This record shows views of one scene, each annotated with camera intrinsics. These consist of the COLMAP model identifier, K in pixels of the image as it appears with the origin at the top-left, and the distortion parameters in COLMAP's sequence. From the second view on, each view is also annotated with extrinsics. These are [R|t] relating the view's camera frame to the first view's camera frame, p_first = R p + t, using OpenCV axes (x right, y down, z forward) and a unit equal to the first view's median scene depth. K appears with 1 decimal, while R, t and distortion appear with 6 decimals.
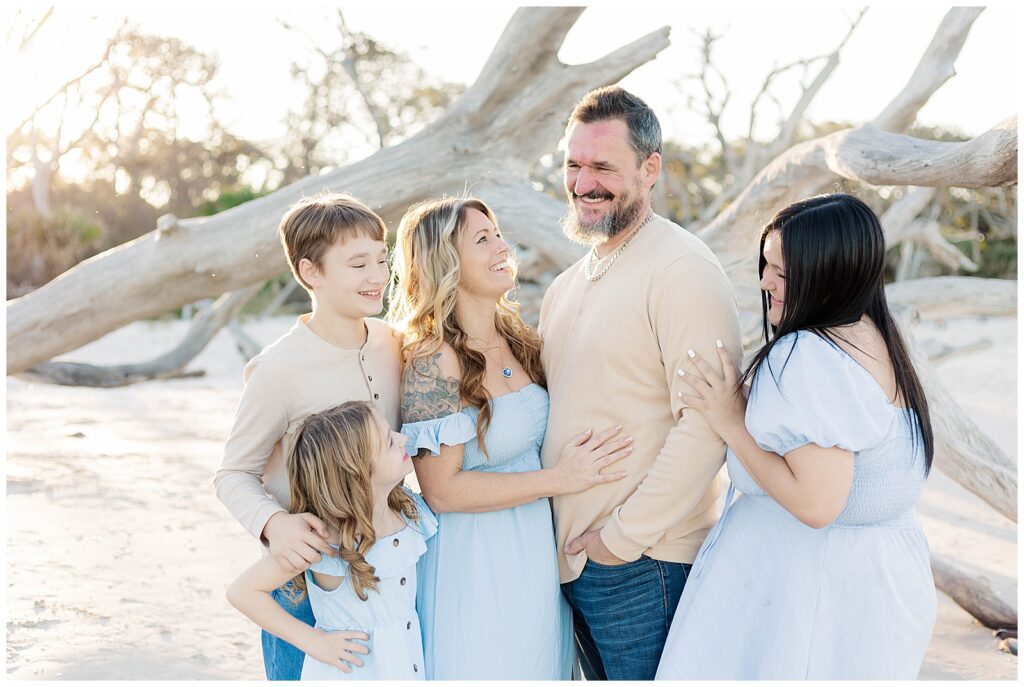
lens RADIAL K [[1509.5, 0, 512.0], [0, 1509.5, 343.5], [0, 0, 1]] dist [0.047845, -0.066933]
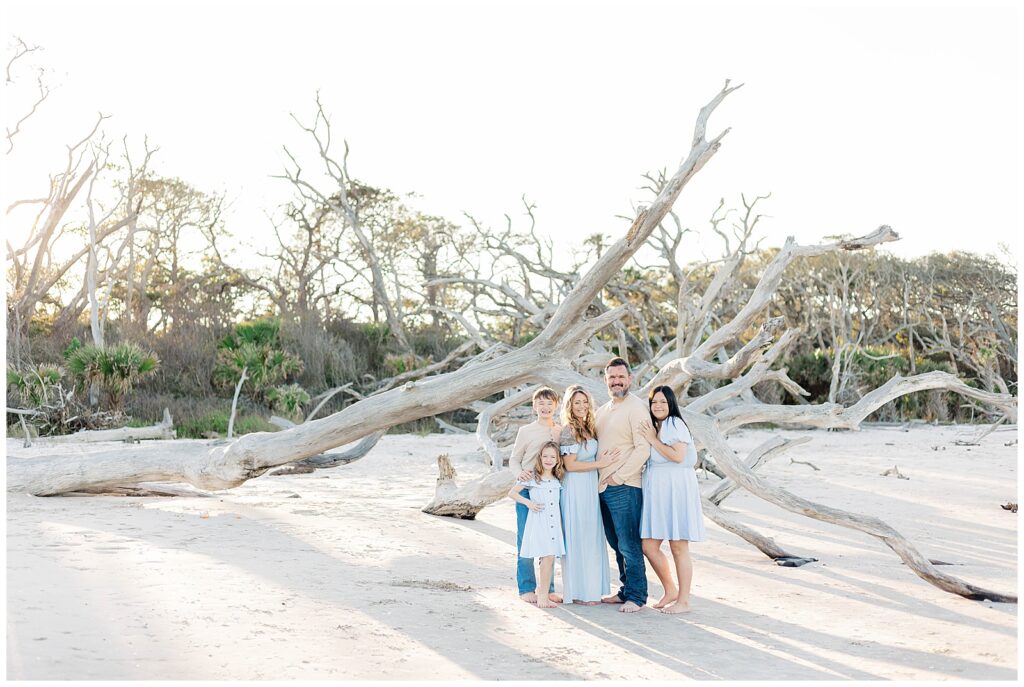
lens RADIAL K [[1637.2, 0, 512.0], [0, 1637.2, 343.5], [0, 0, 1]] dist [0.190617, 0.014767]
pose [[0.999466, -0.010854, 0.030828, -0.159182], [0.013095, 0.997212, -0.073459, 0.045499], [-0.029945, 0.073823, 0.996822, -1.582154]]
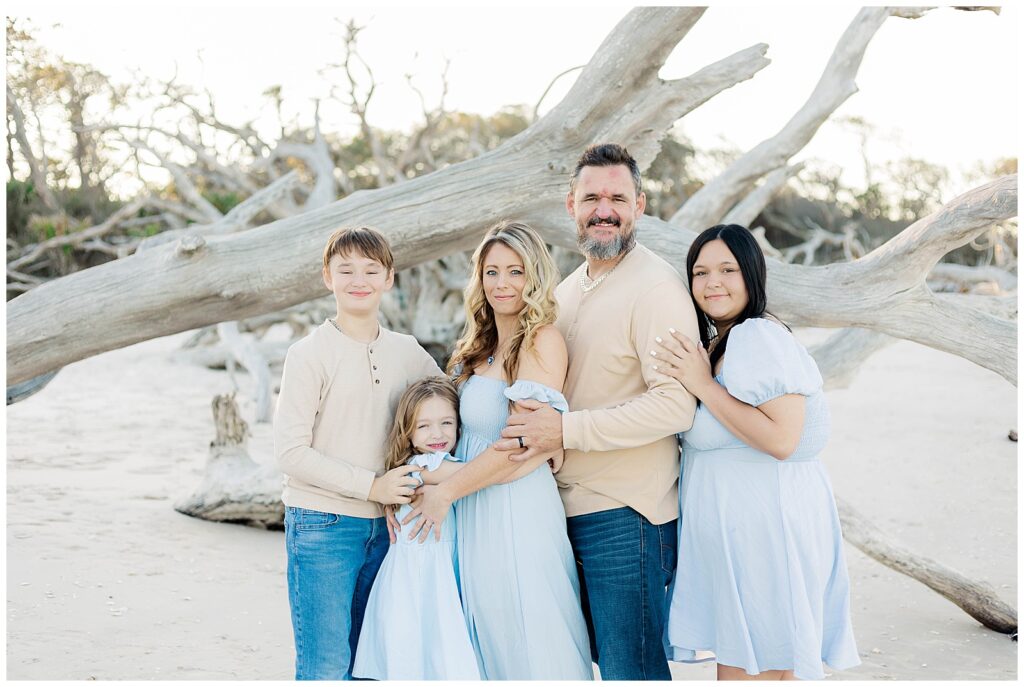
lens RADIAL K [[1509.5, 0, 512.0], [0, 1509.5, 343.5], [0, 0, 1]] dist [0.047845, -0.066933]
pose [[0.963461, -0.016794, 0.267321, -0.303966], [0.014307, 0.999834, 0.011247, -0.028675], [-0.267466, -0.007012, 0.963542, 0.095639]]
